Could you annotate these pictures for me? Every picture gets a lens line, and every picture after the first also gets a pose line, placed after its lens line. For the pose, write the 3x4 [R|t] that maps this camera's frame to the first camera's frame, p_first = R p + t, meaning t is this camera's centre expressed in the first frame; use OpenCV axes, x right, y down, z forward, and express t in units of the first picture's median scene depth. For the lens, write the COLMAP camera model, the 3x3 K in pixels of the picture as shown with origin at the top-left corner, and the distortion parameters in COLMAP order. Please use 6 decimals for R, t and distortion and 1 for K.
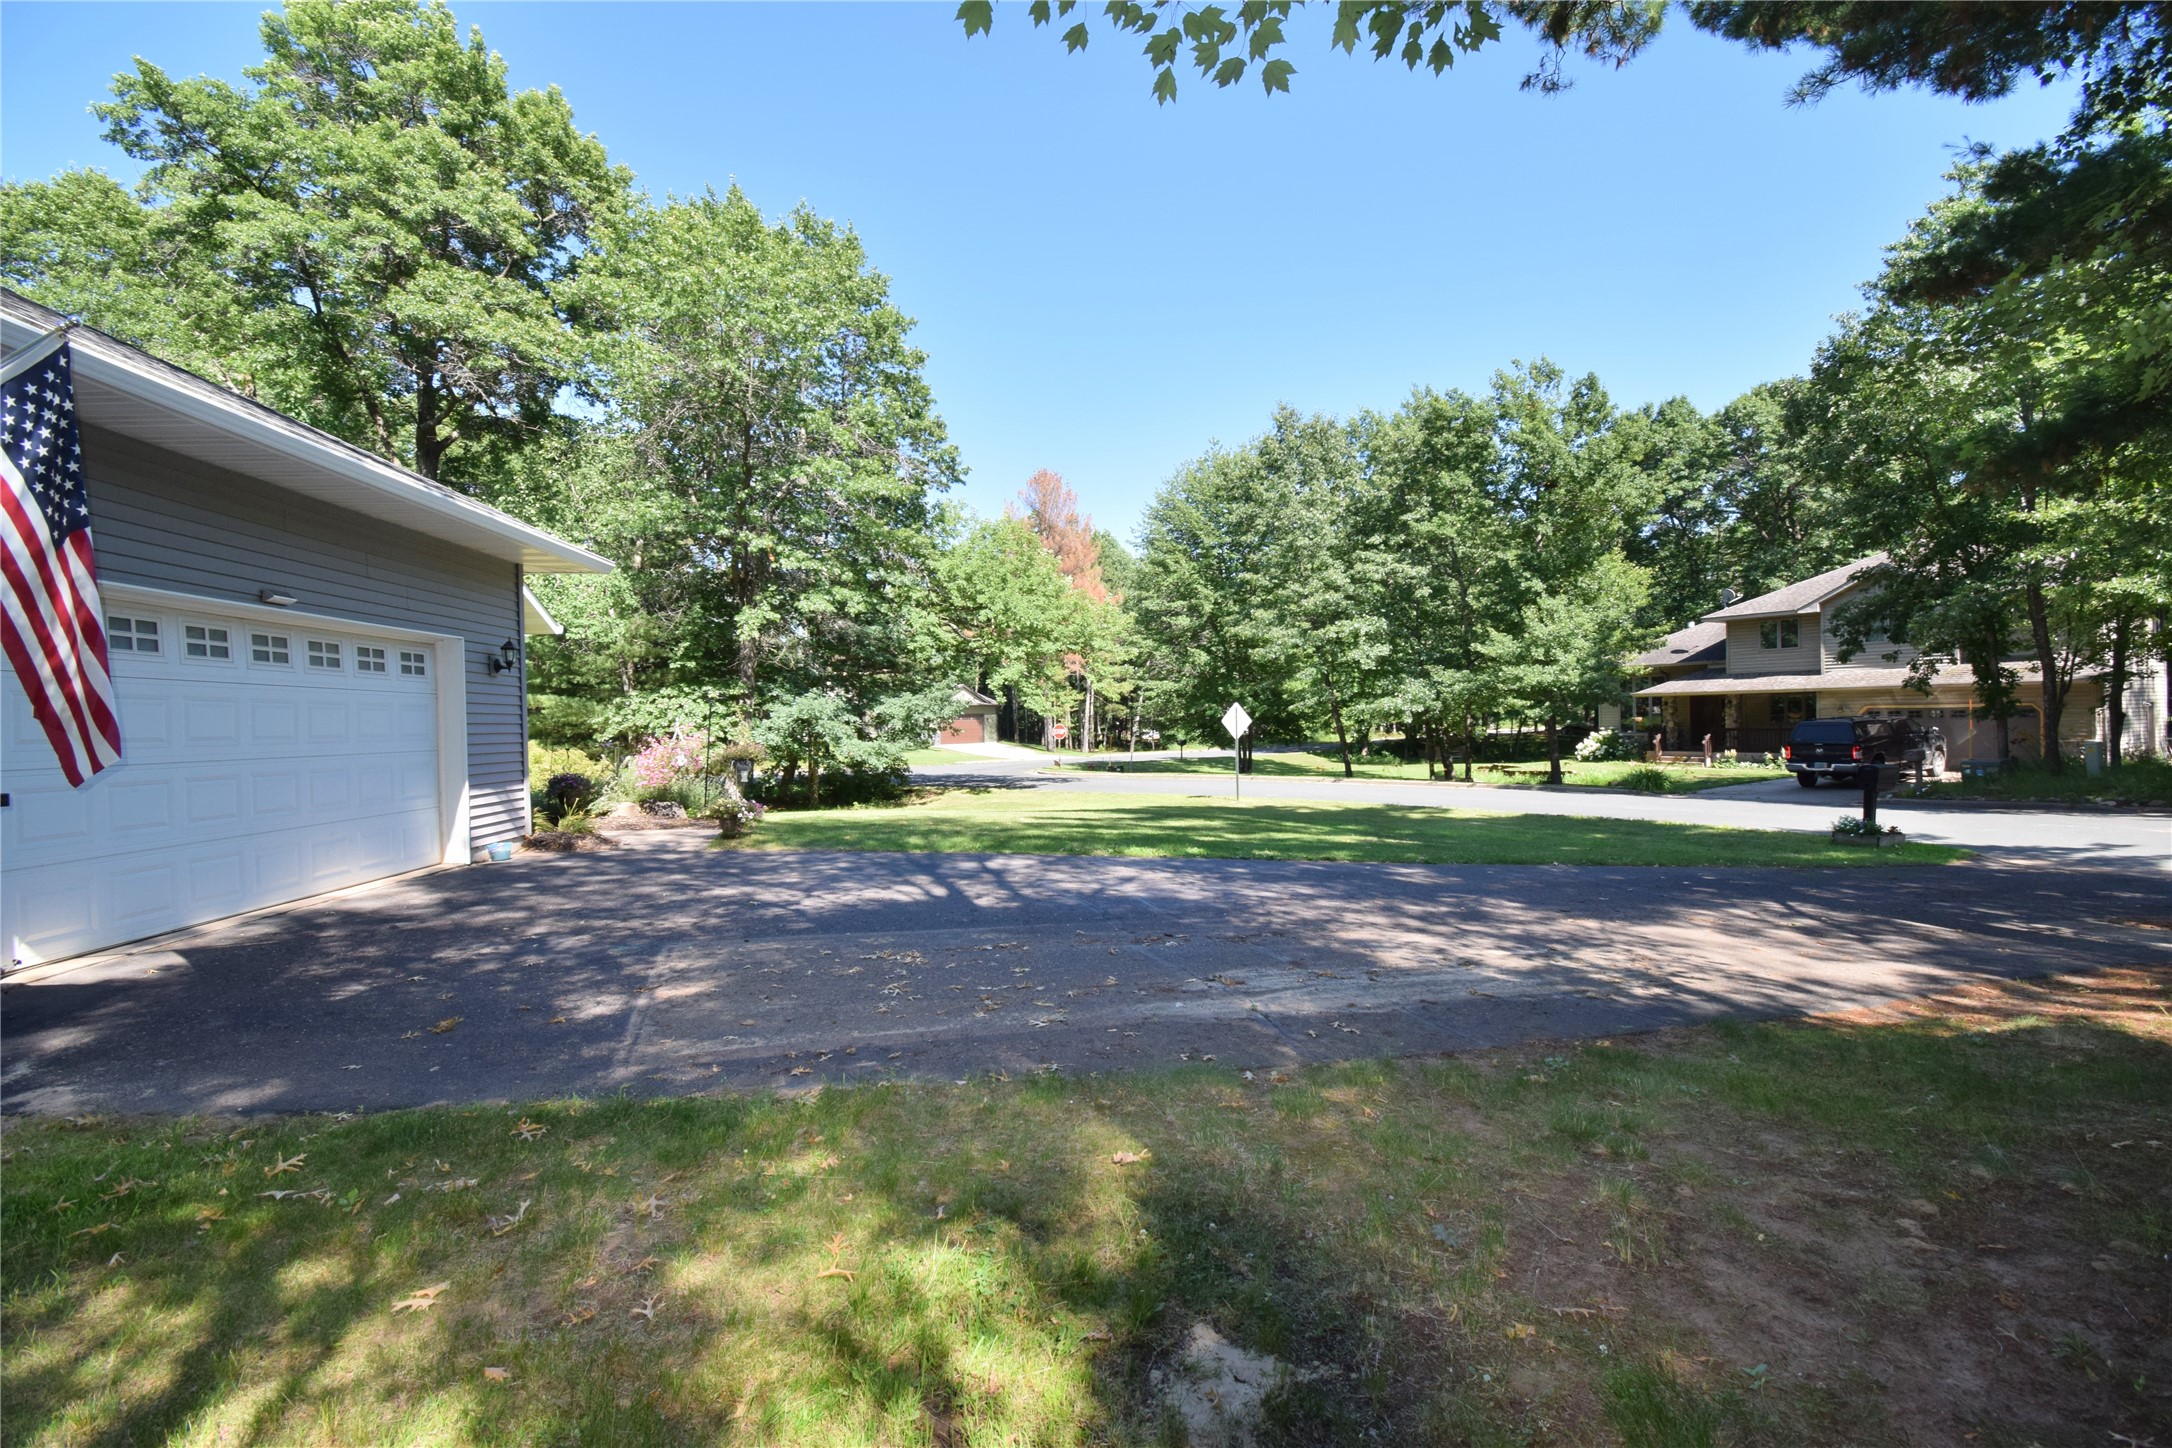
lens RADIAL K [[957.1, 0, 1096.3], [0, 957.1, 724.7], [0, 0, 1]] dist [0.016749, -0.024058]
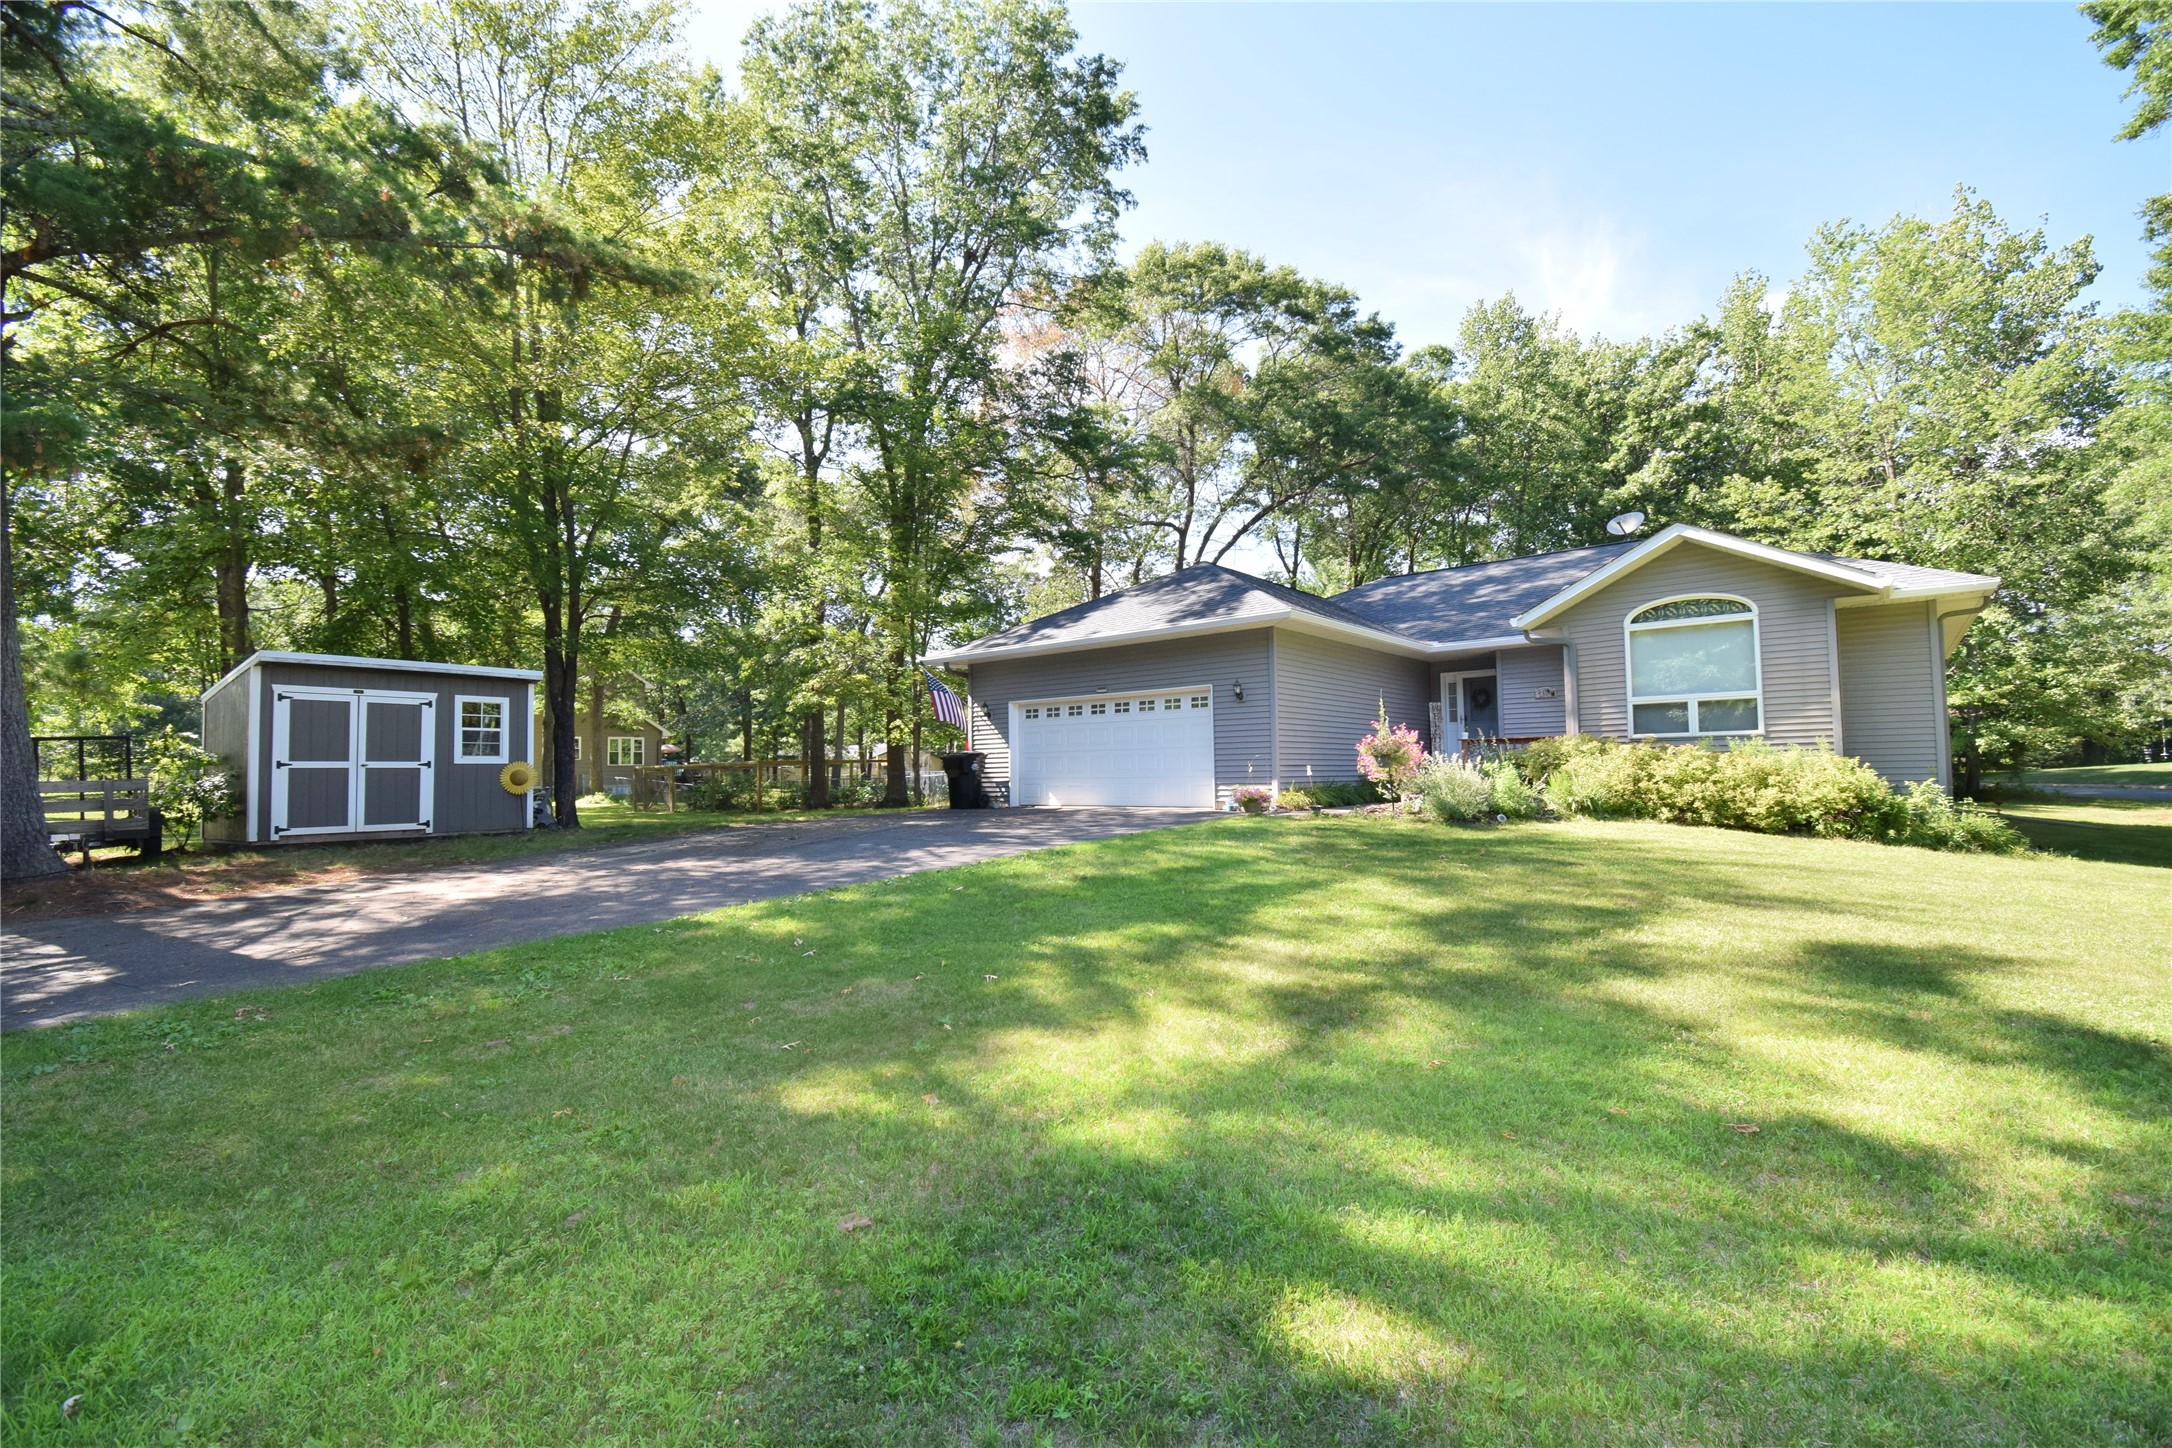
lens RADIAL K [[957.1, 0, 1096.3], [0, 957.1, 724.7], [0, 0, 1]] dist [0.016749, -0.024058]
pose [[-0.685006, -0.013513, -0.728412, 1.411313], [0.016670, 0.999275, -0.034214, 0.074128], [0.728347, -0.035580, -0.684284, 3.541908]]
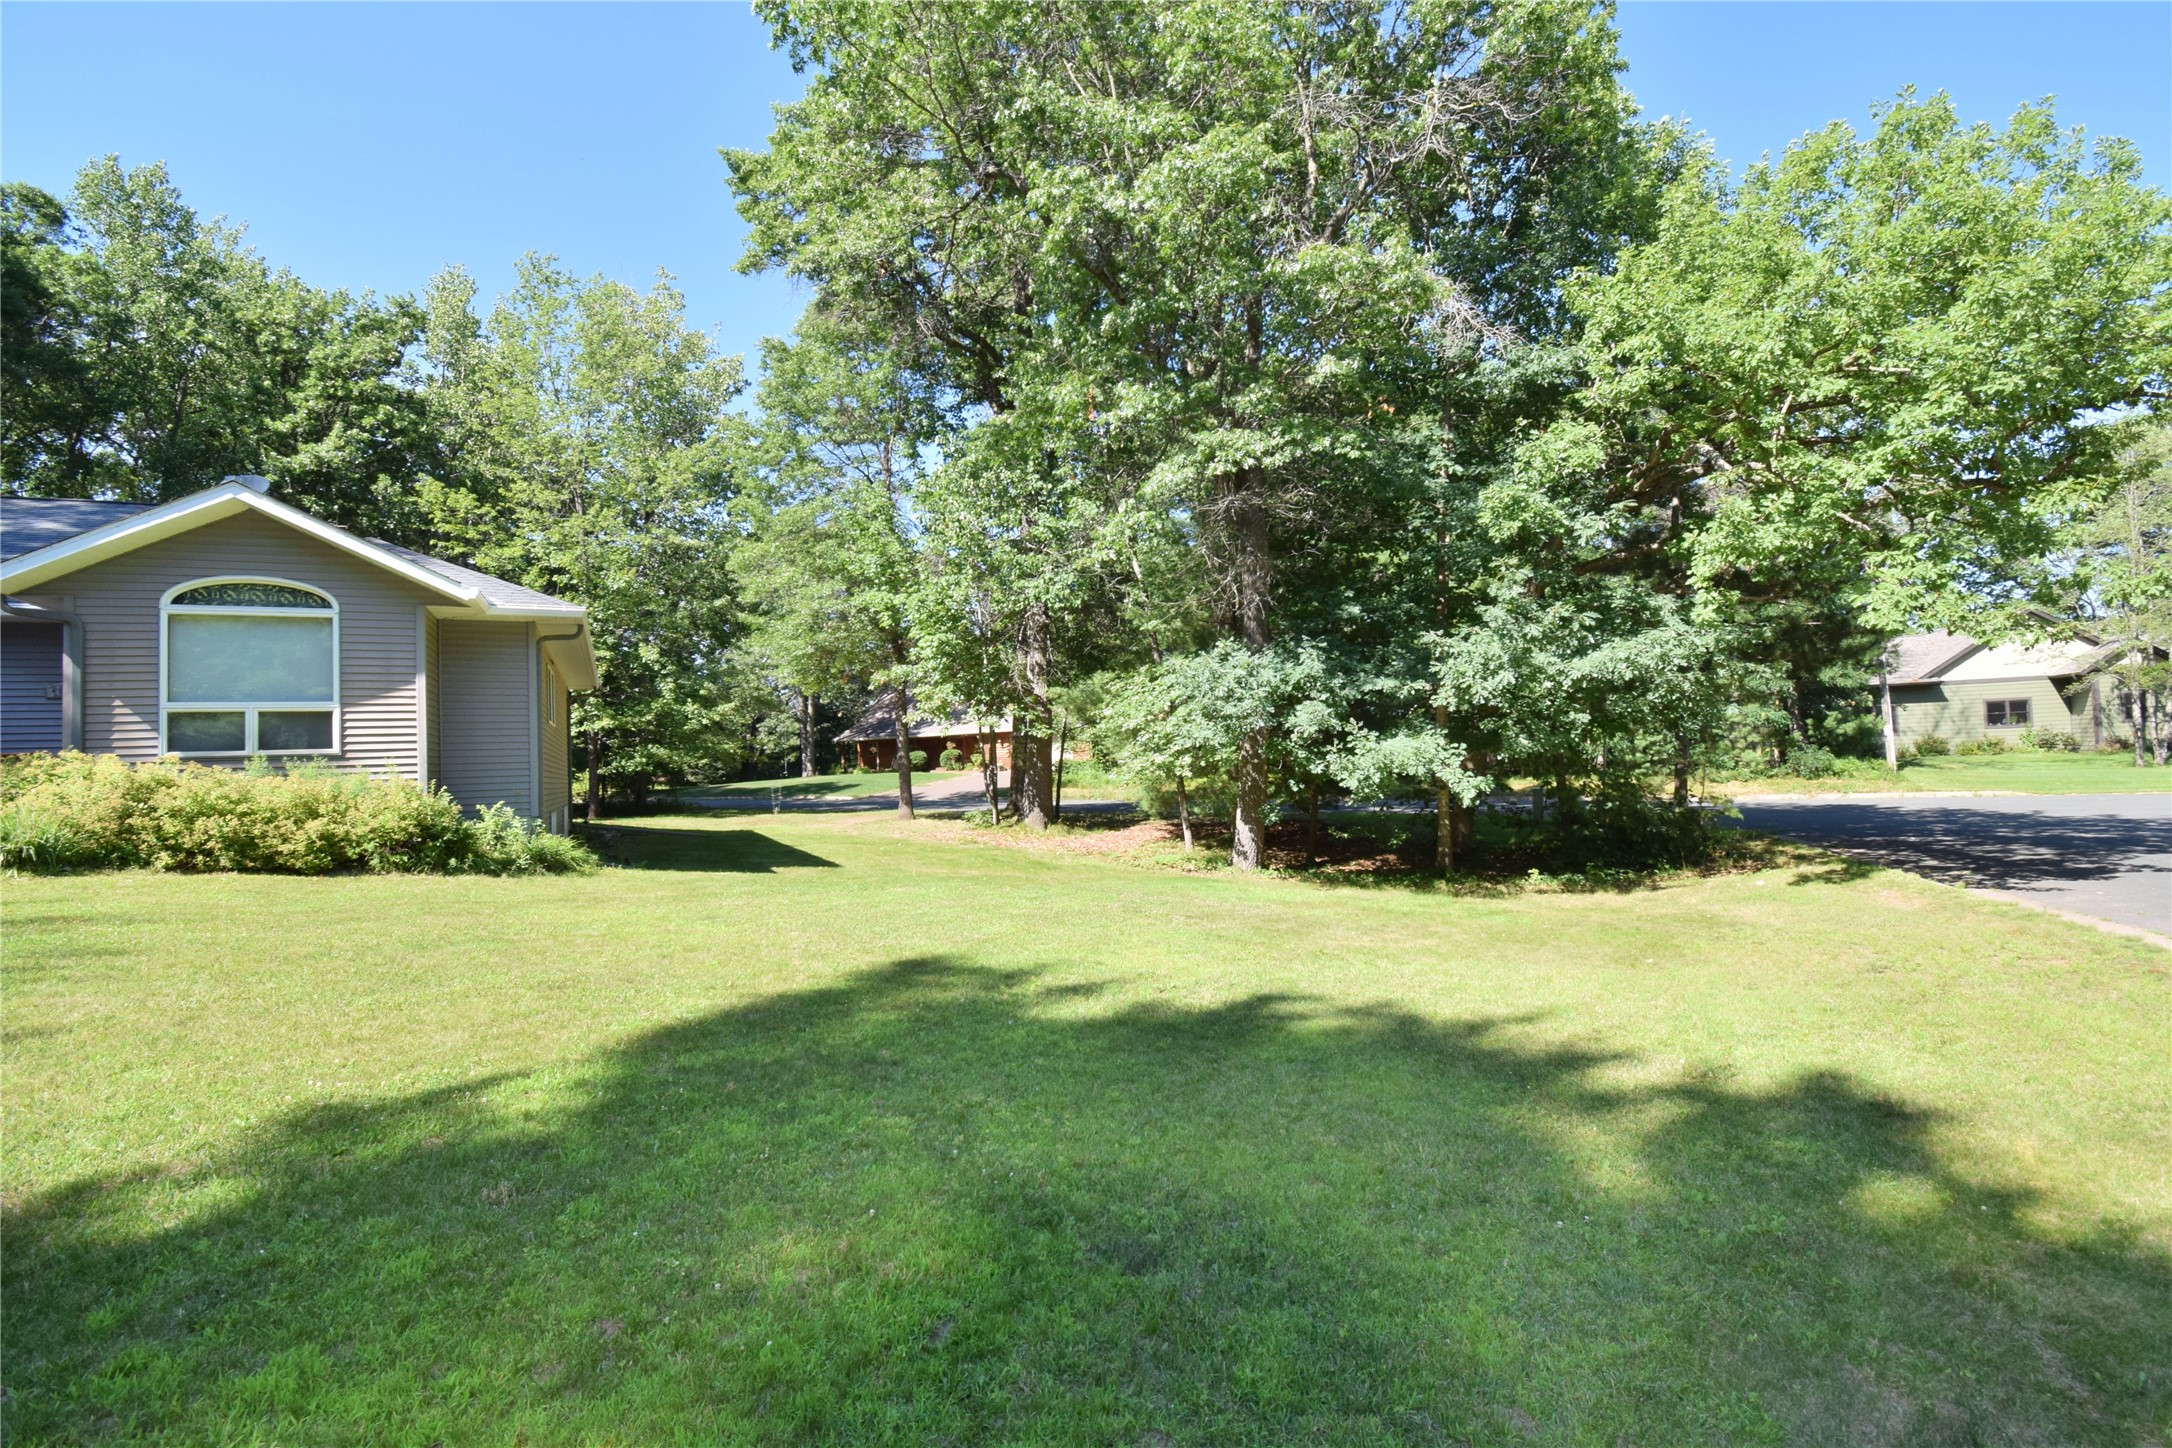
lens RADIAL K [[980.4, 0, 1112.8], [0, 980.4, 730.1], [0, 0, 1]] dist [0.000825, -0.018516]
pose [[0.384895, -0.031666, -0.922417, 1.005094], [0.019200, 0.999470, -0.026300, 0.079214], [0.922761, -0.007587, 0.385299, 3.875061]]
